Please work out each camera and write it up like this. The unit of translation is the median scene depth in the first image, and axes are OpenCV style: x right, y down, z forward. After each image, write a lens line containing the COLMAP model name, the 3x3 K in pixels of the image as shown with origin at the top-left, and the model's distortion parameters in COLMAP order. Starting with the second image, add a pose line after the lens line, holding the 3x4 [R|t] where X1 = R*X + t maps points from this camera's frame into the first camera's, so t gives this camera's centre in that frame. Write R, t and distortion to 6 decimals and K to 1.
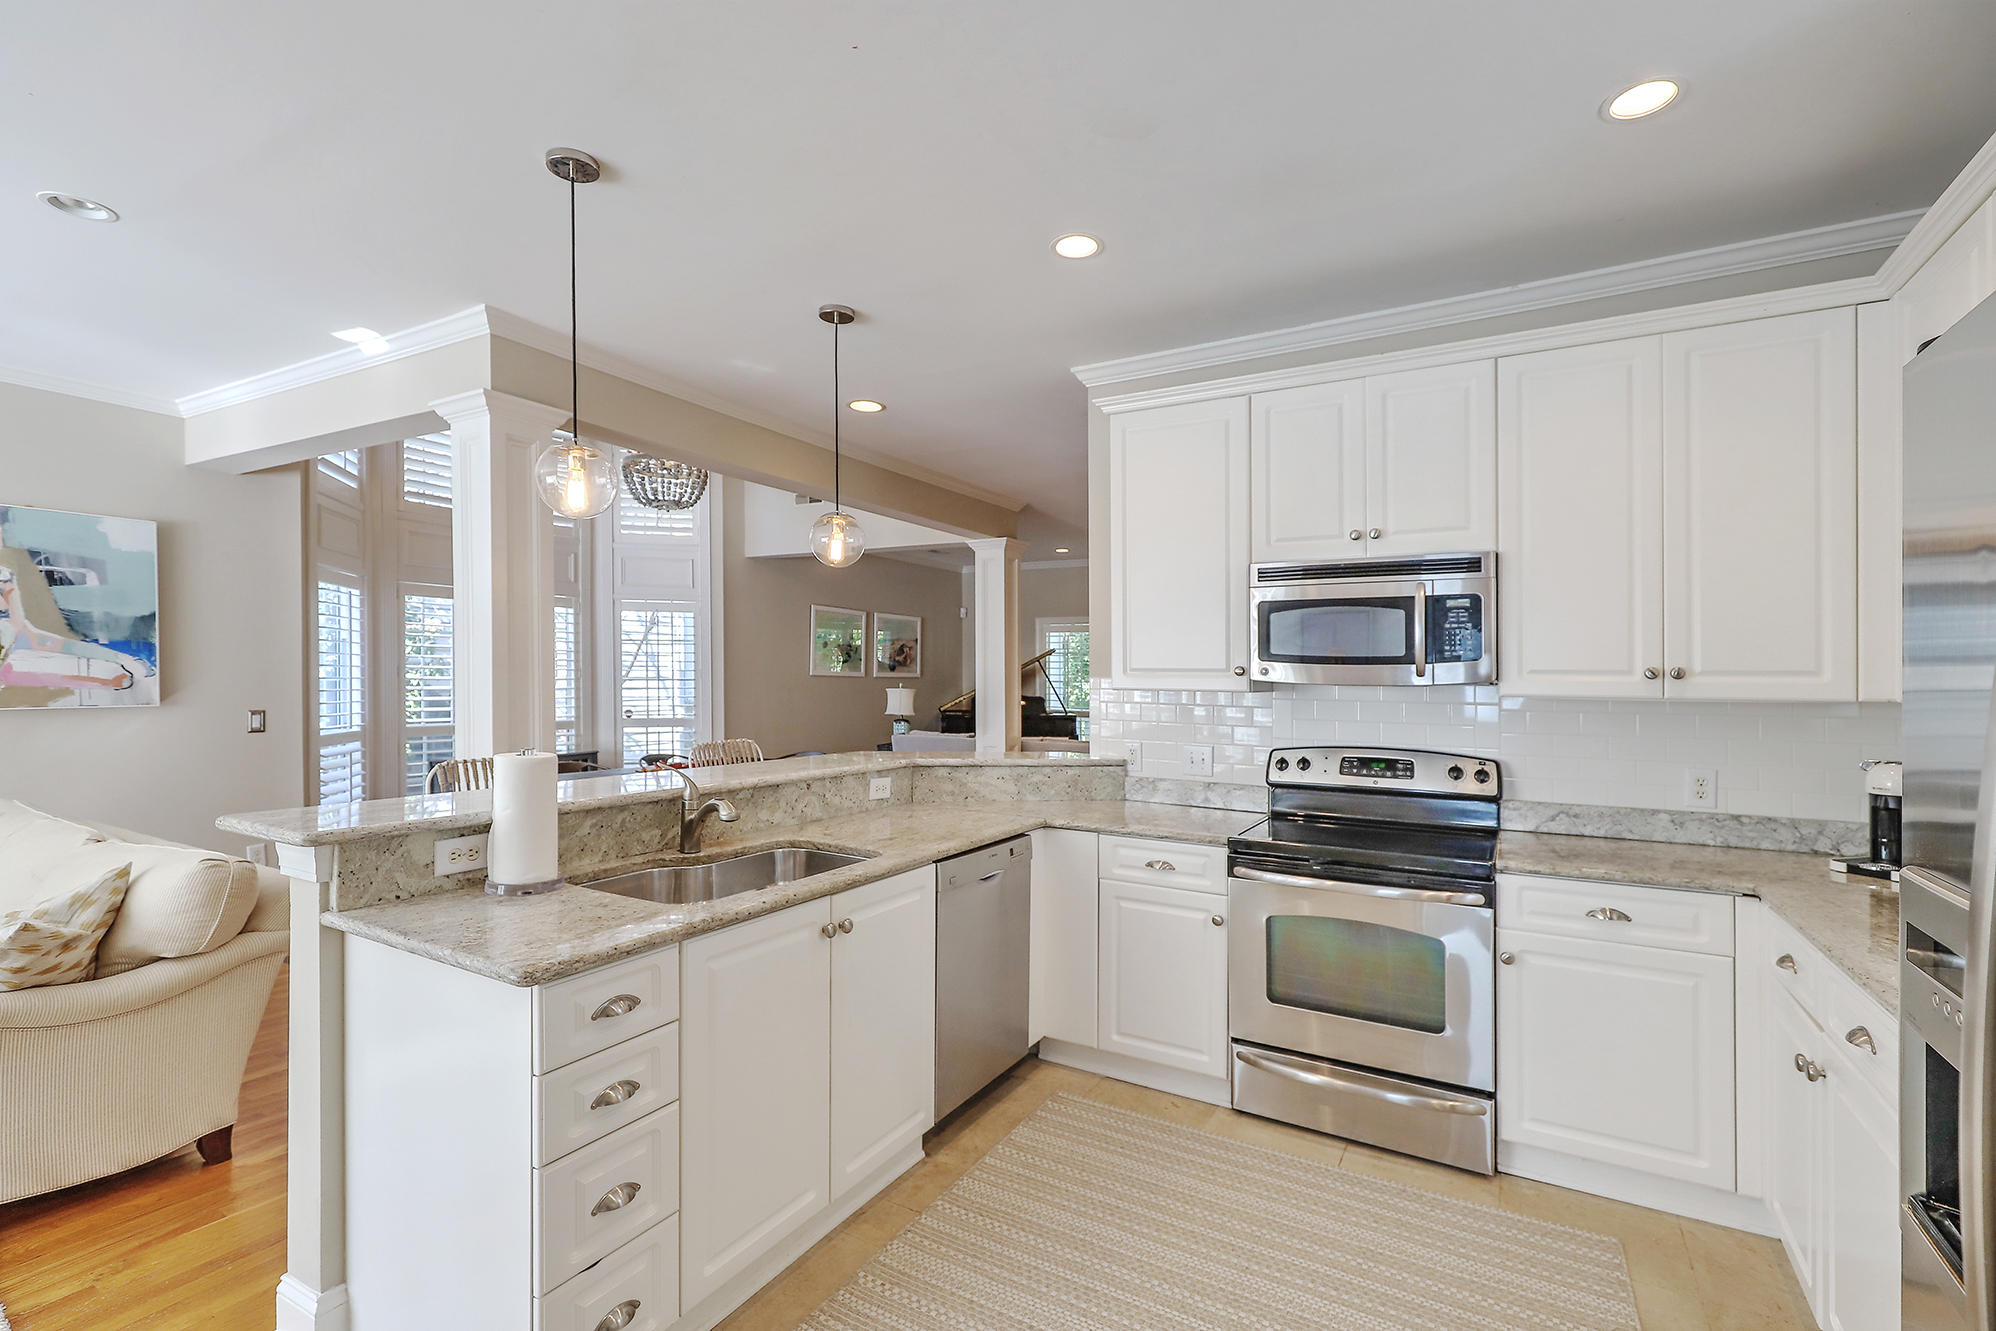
lens RADIAL K [[900.8, 0, 1023.7], [0, 900.8, 676.9], [0, 0, 1]] dist [-0.000391, -0.000070]
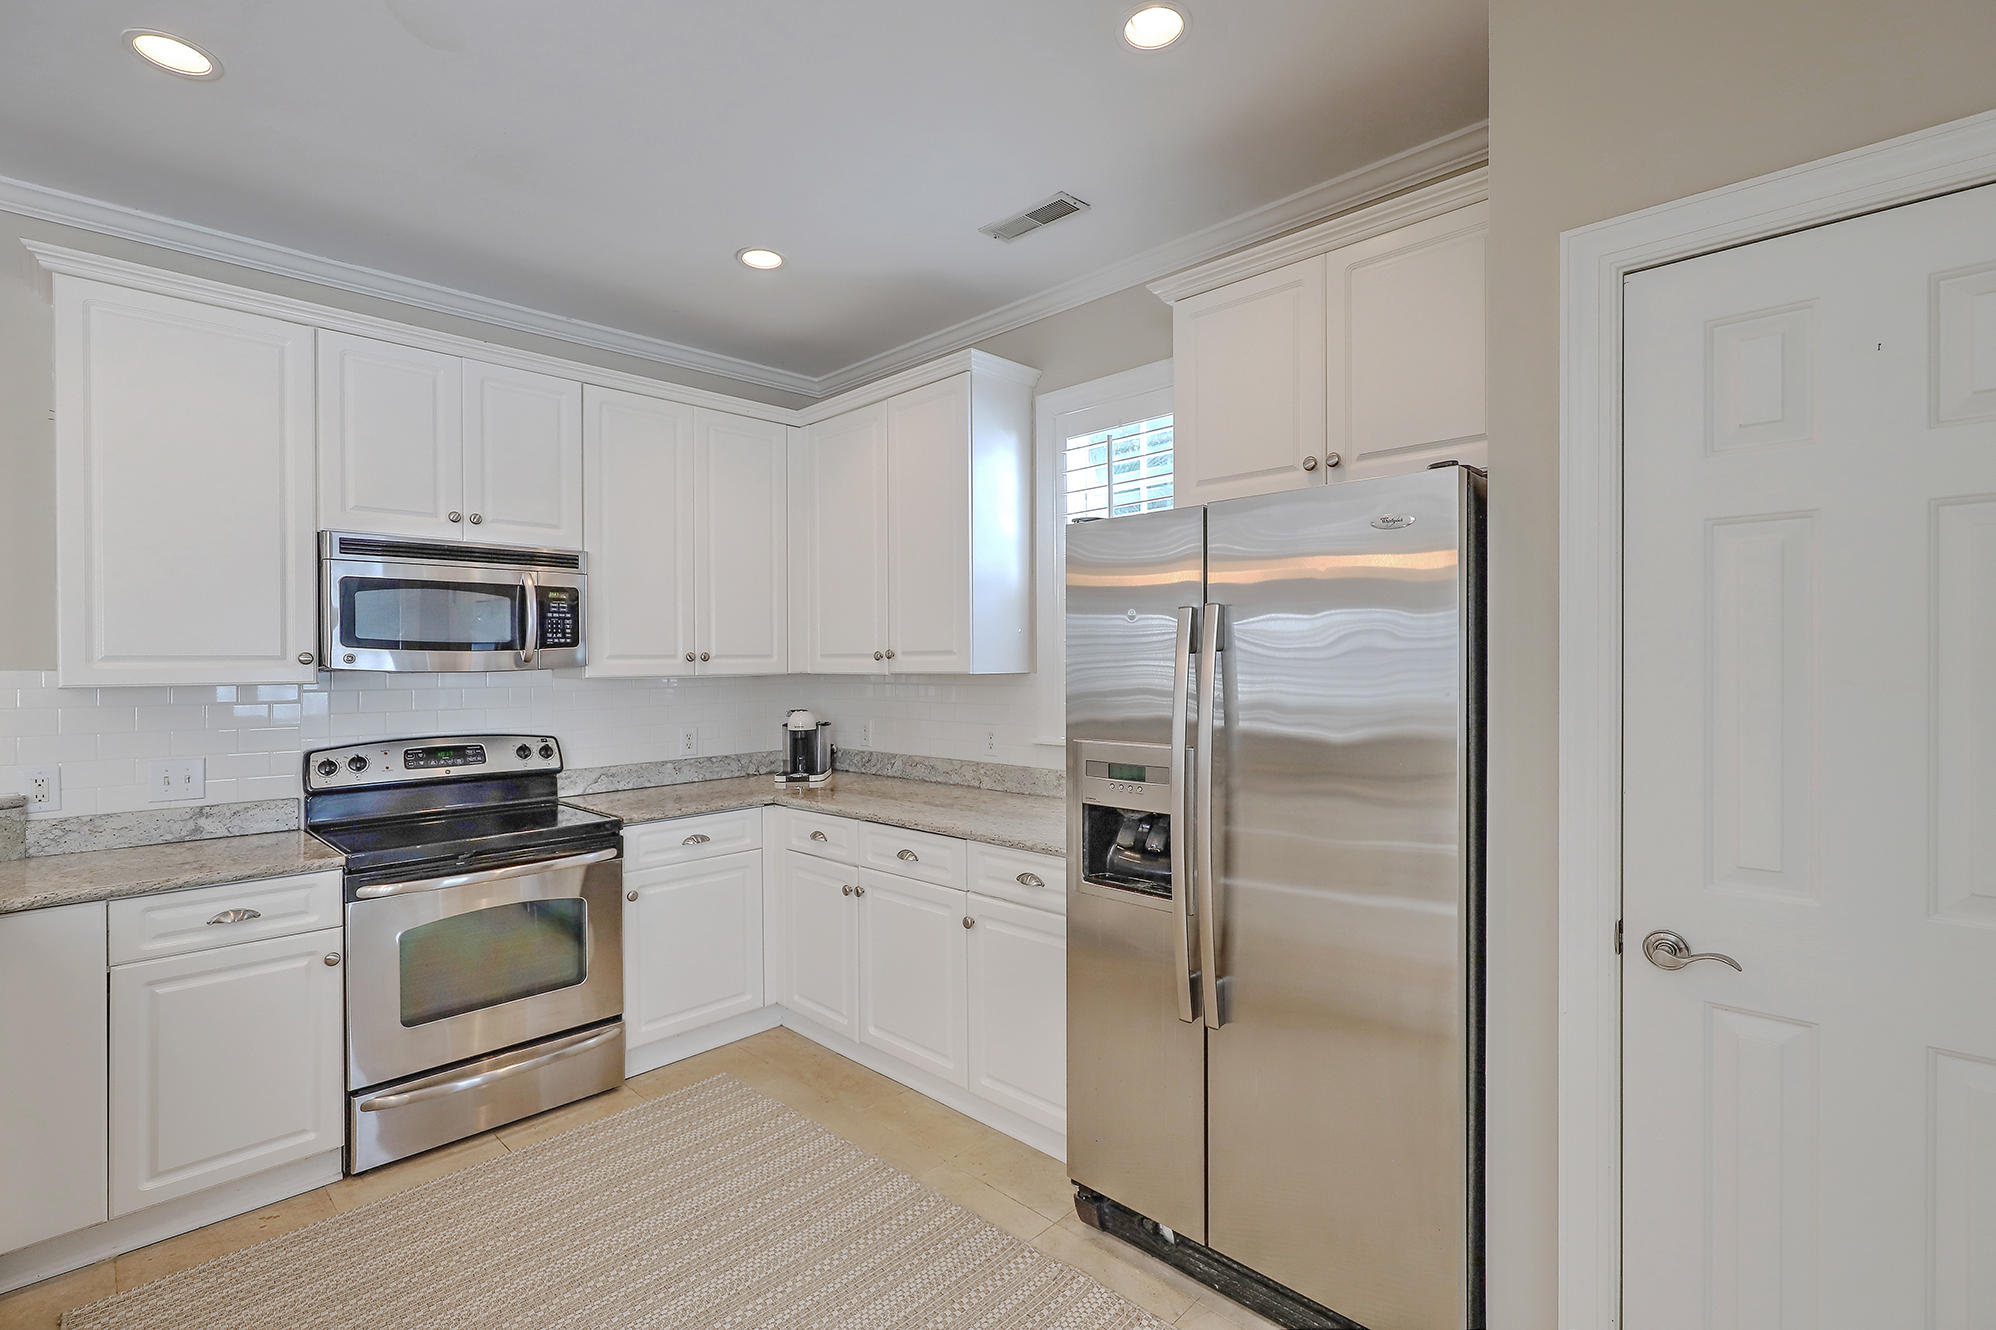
lens RADIAL K [[914.7, 0, 995.1], [0, 914.7, 654.4], [0, 0, 1]] dist [-0.000493, -0.000022]
pose [[0.248694, -0.006300, 0.968562, -0.437945], [0.011227, 0.999930, 0.003622, -0.006531], [-0.968517, 0.009974, 0.248747, 0.192501]]
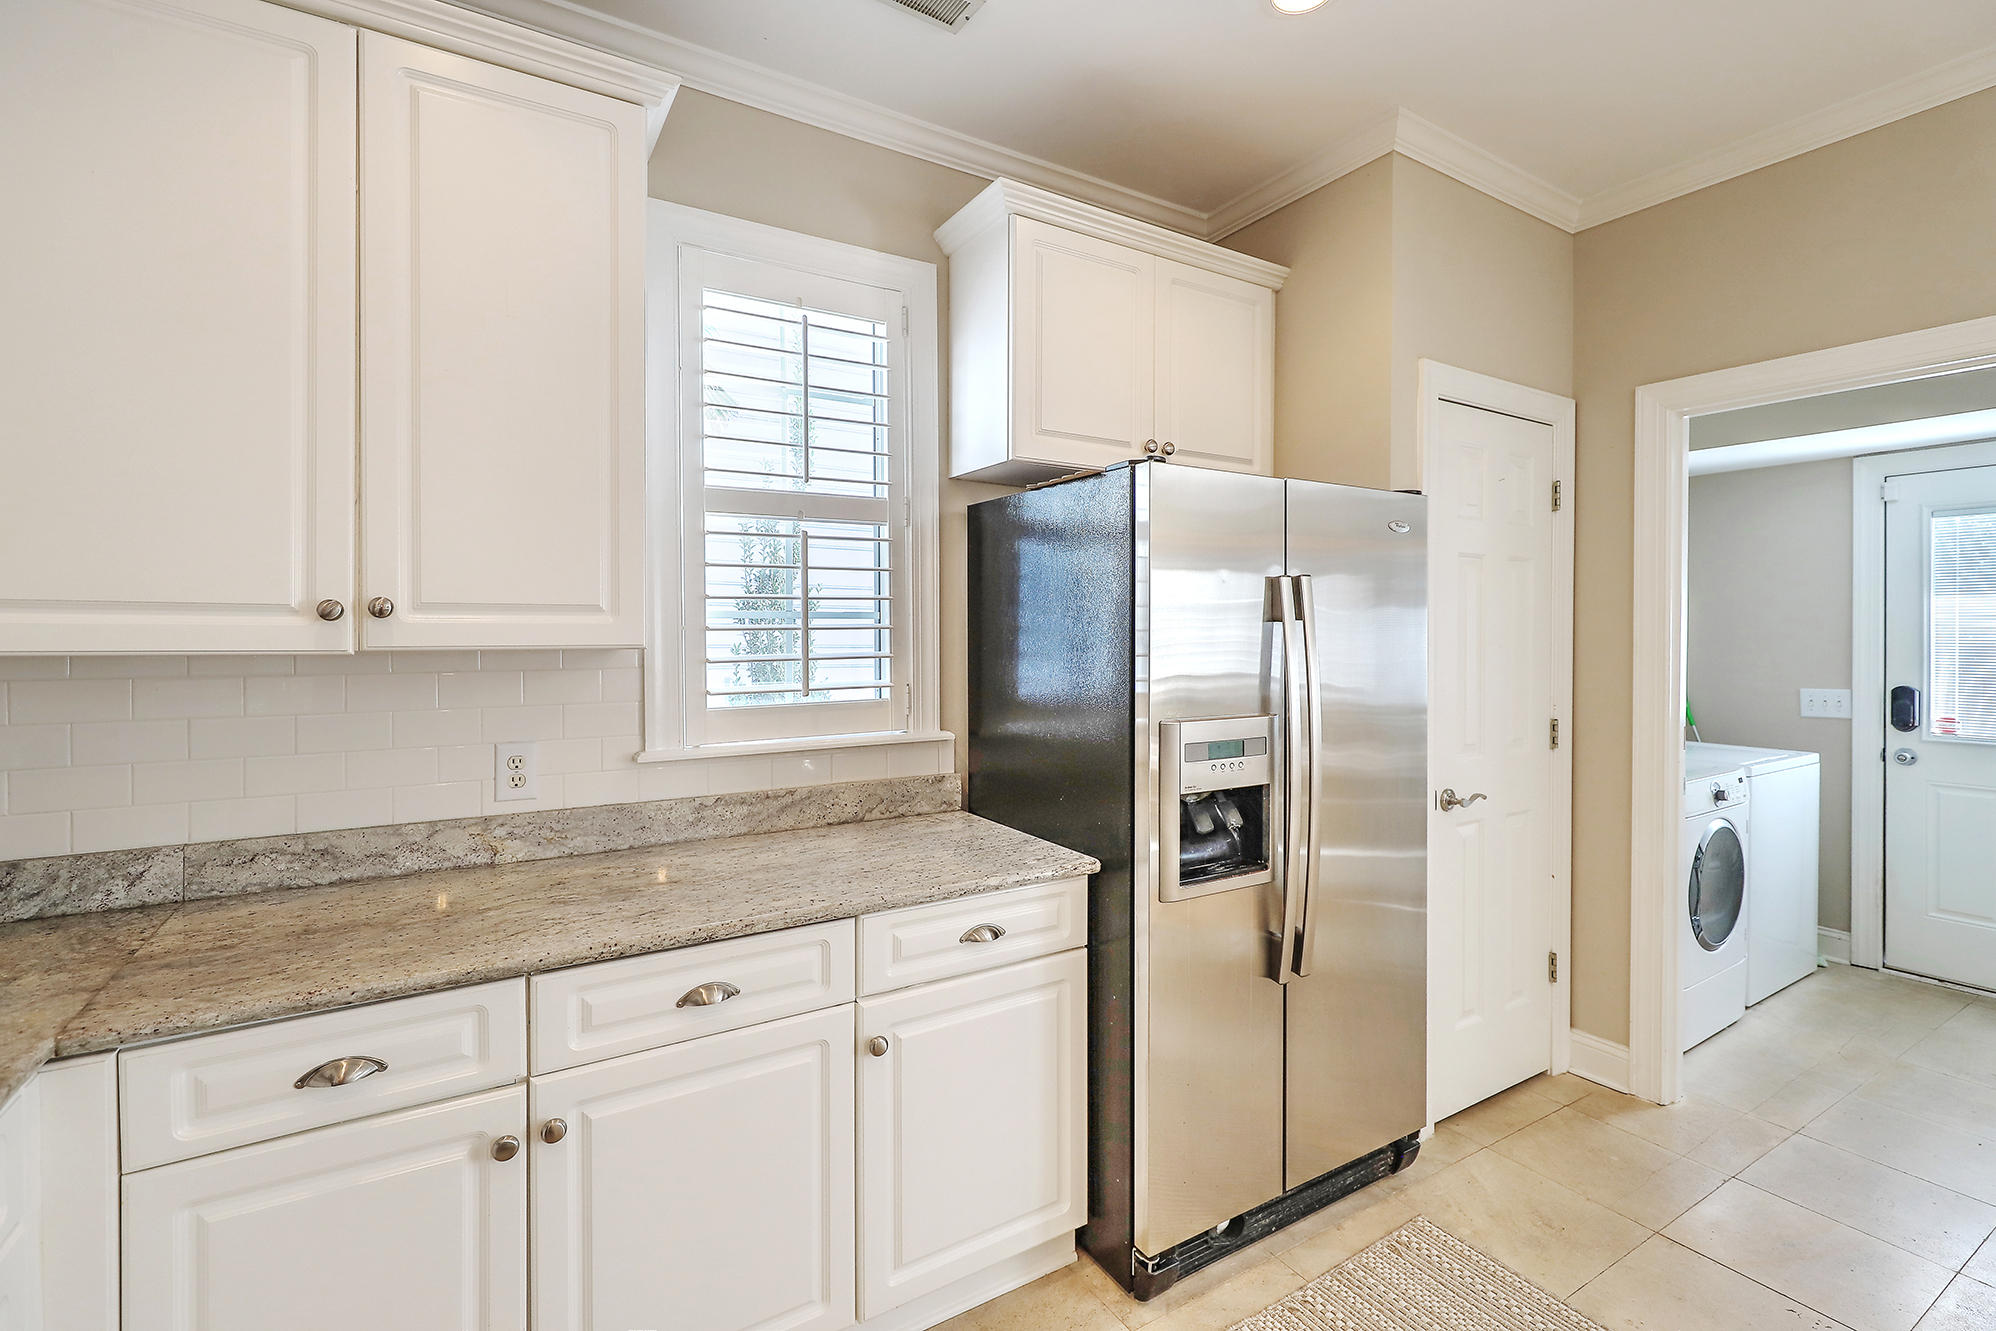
lens RADIAL K [[907.5, 0, 1041.9], [0, 907.5, 630.2], [0, 0, 1]] dist [0.000645, 0.000127]
pose [[-0.888781, -0.012975, 0.458148, 0.083661], [-0.012243, 0.999915, 0.004568, 0.001781], [-0.458169, -0.001549, -0.888864, 0.892271]]
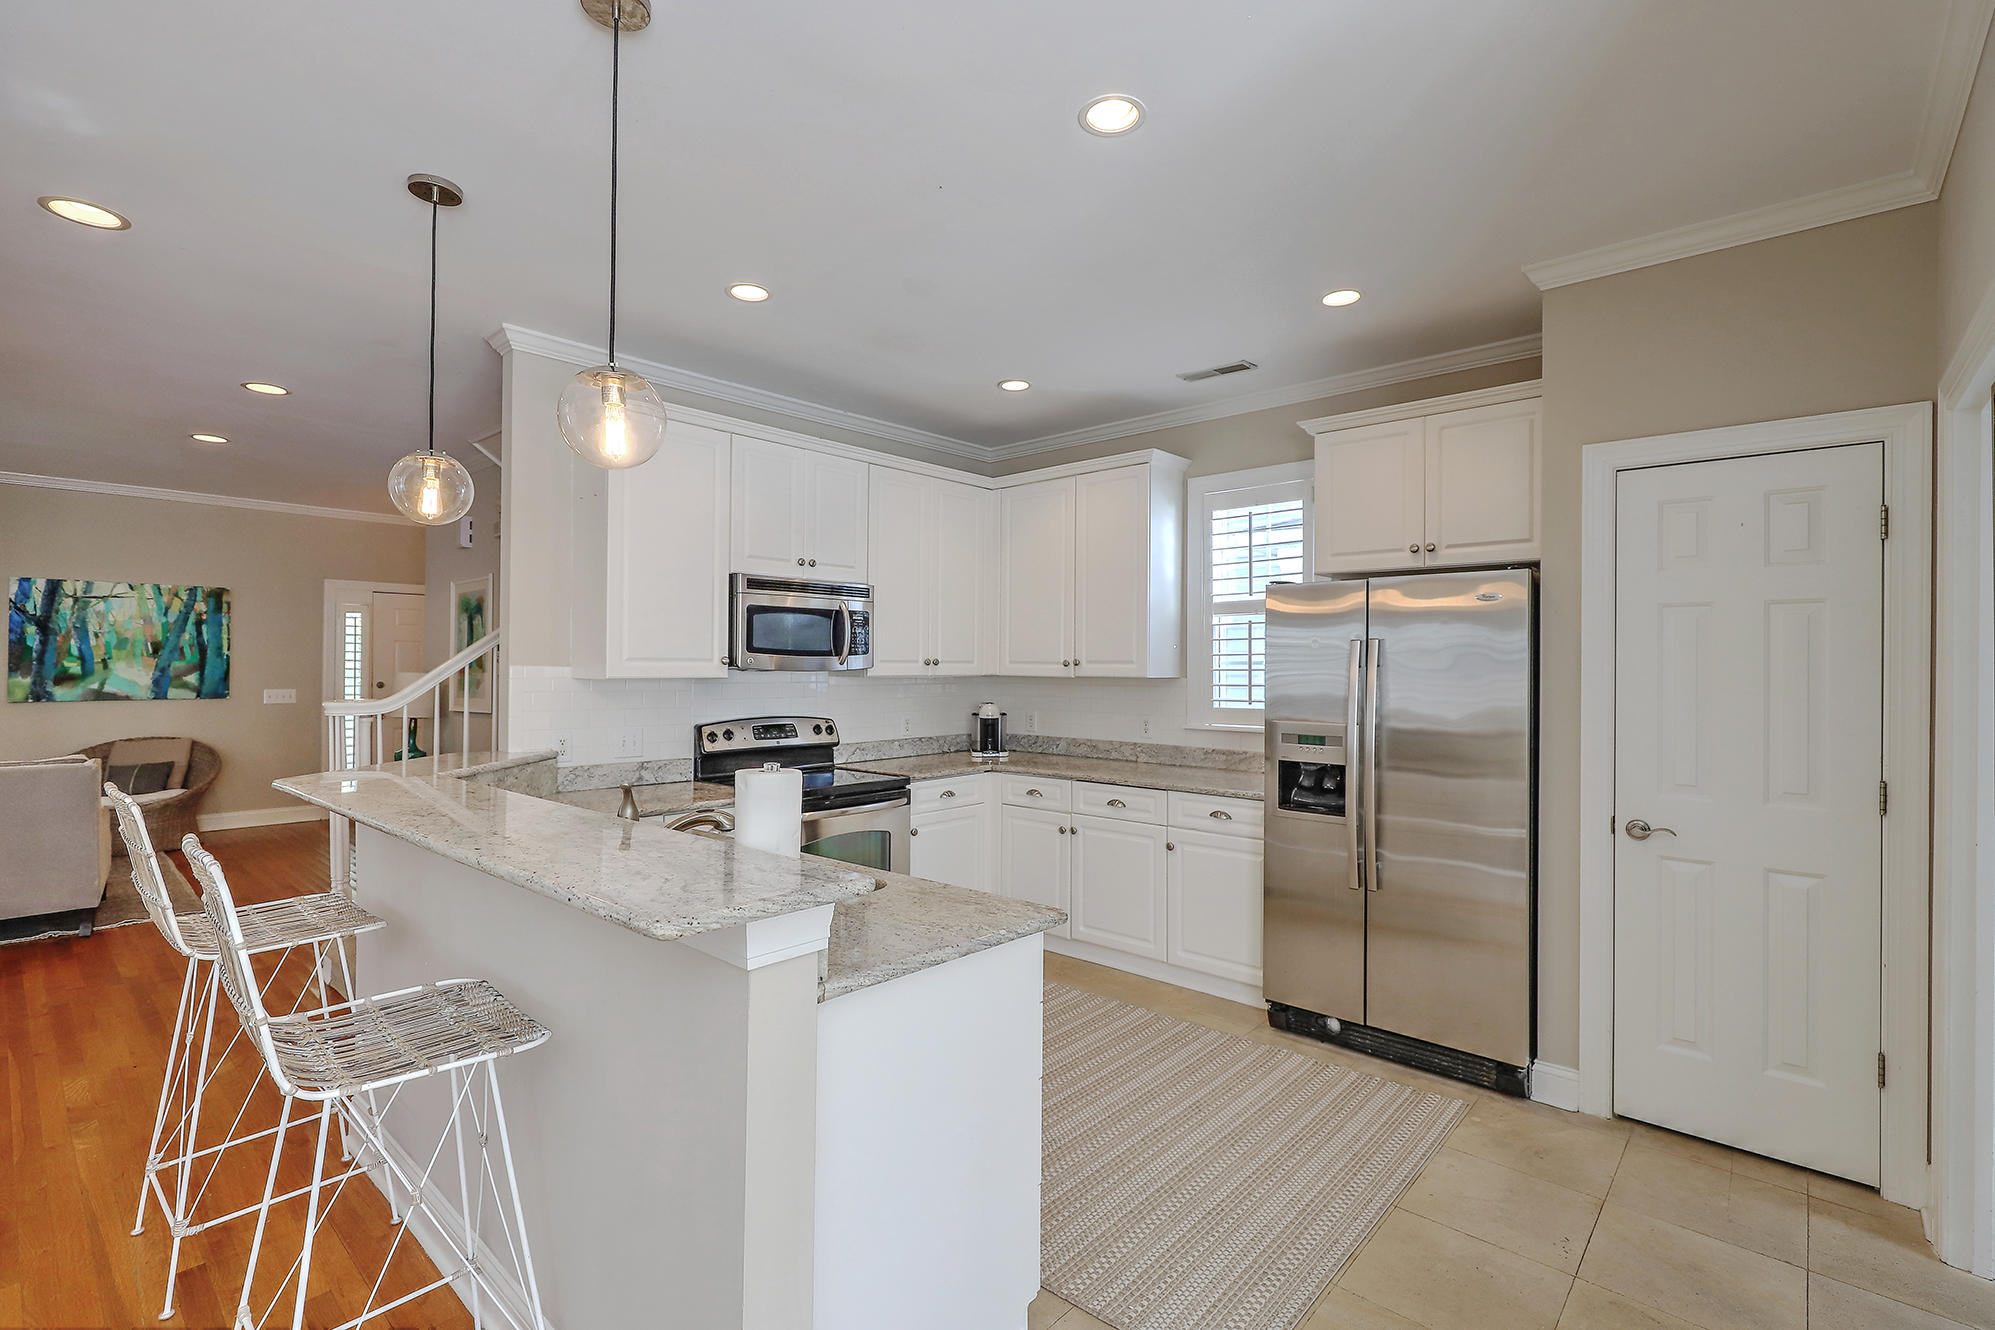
lens RADIAL K [[911.9, 0, 997.0], [0, 911.9, 640.9], [0, 0, 1]] dist [-0.000488, -0.000053]
pose [[0.208694, 0.015576, 0.977857, -0.925659], [-0.004783, 0.999877, -0.014906, -0.017217], [-0.977969, -0.001567, 0.208743, 0.414351]]
